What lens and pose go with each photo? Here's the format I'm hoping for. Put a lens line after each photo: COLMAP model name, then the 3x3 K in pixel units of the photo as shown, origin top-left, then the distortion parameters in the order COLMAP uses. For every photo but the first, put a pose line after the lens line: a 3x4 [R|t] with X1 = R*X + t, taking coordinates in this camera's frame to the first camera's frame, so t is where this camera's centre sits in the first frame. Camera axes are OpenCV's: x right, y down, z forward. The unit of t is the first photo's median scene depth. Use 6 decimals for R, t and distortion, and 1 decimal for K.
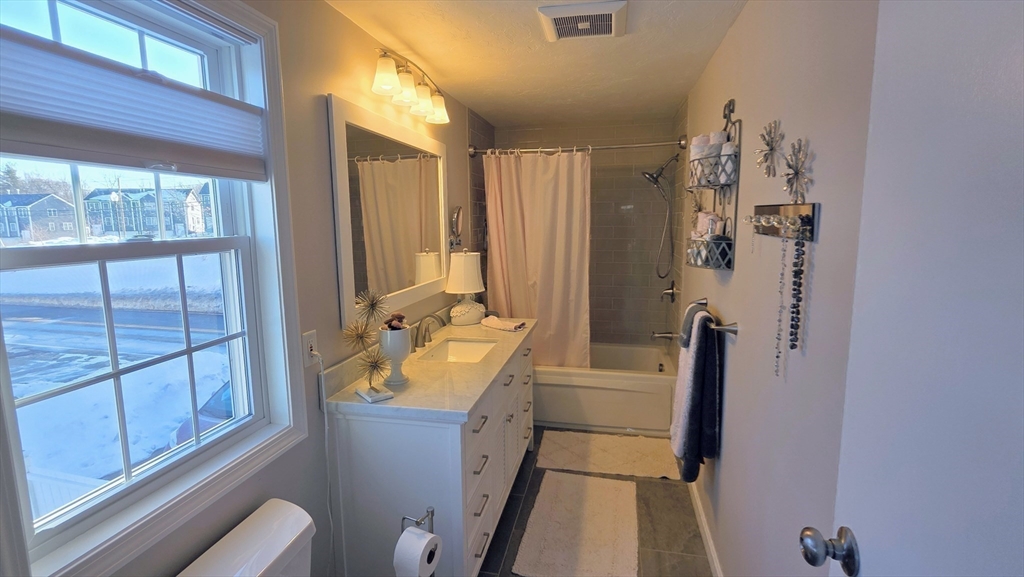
lens RADIAL K [[472.6, 0, 510.6], [0, 472.6, 287.0], [0, 0, 1]] dist [-0.000979, 0.001006]
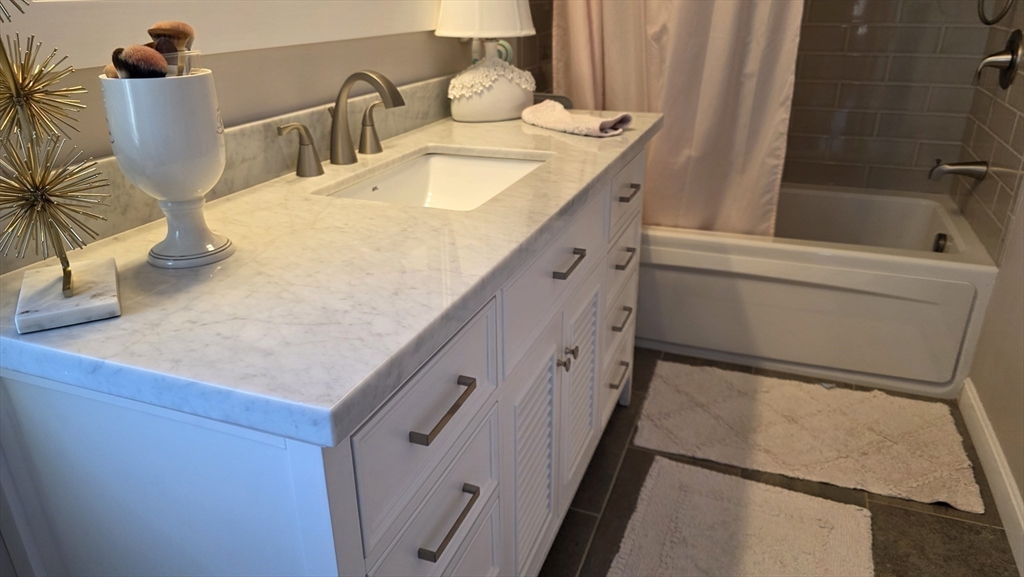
lens RADIAL K [[695.8, 0, 508.6], [0, 695.8, 291.0], [0, 0, 1]] dist [0.057158, -0.056487]
pose [[0.987310, 0.062209, -0.146113, 0.023773], [-0.021397, 0.963802, 0.265760, 0.058729], [0.157356, -0.259261, 0.952902, 0.365276]]
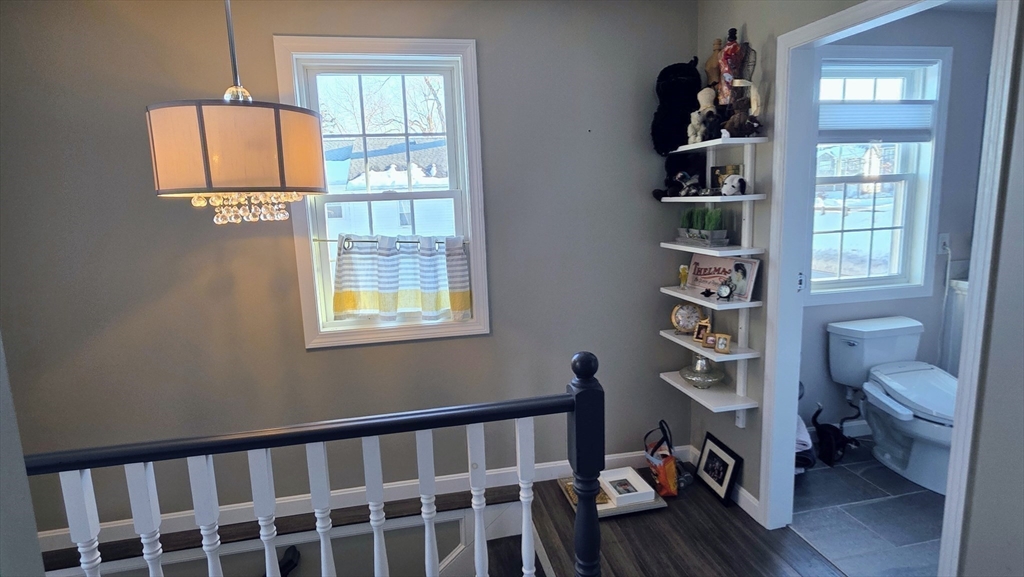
lens RADIAL K [[548.7, 0, 508.2], [0, 548.7, 279.5], [0, 0, 1]] dist [-0.002073, -0.001692]
pose [[0.413205, 0.132656, -0.900924, 0.352835], [-0.097701, 0.990080, 0.100974, 0.111477], [0.905382, 0.046298, 0.422067, -0.601389]]
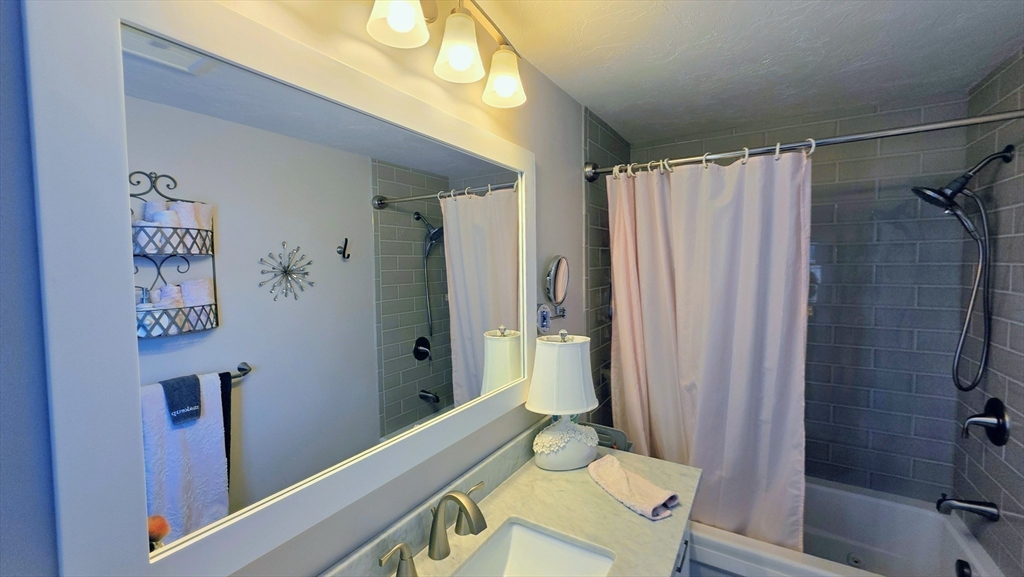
lens RADIAL K [[410.8, 0, 509.8], [0, 410.8, 286.0], [0, 0, 1]] dist [0.001362, 0.000677]
pose [[0.942496, 0.015228, -0.333871, 0.006953], [-0.043990, 0.995923, -0.078759, -0.088597], [0.331310, 0.088917, 0.939323, 0.492752]]
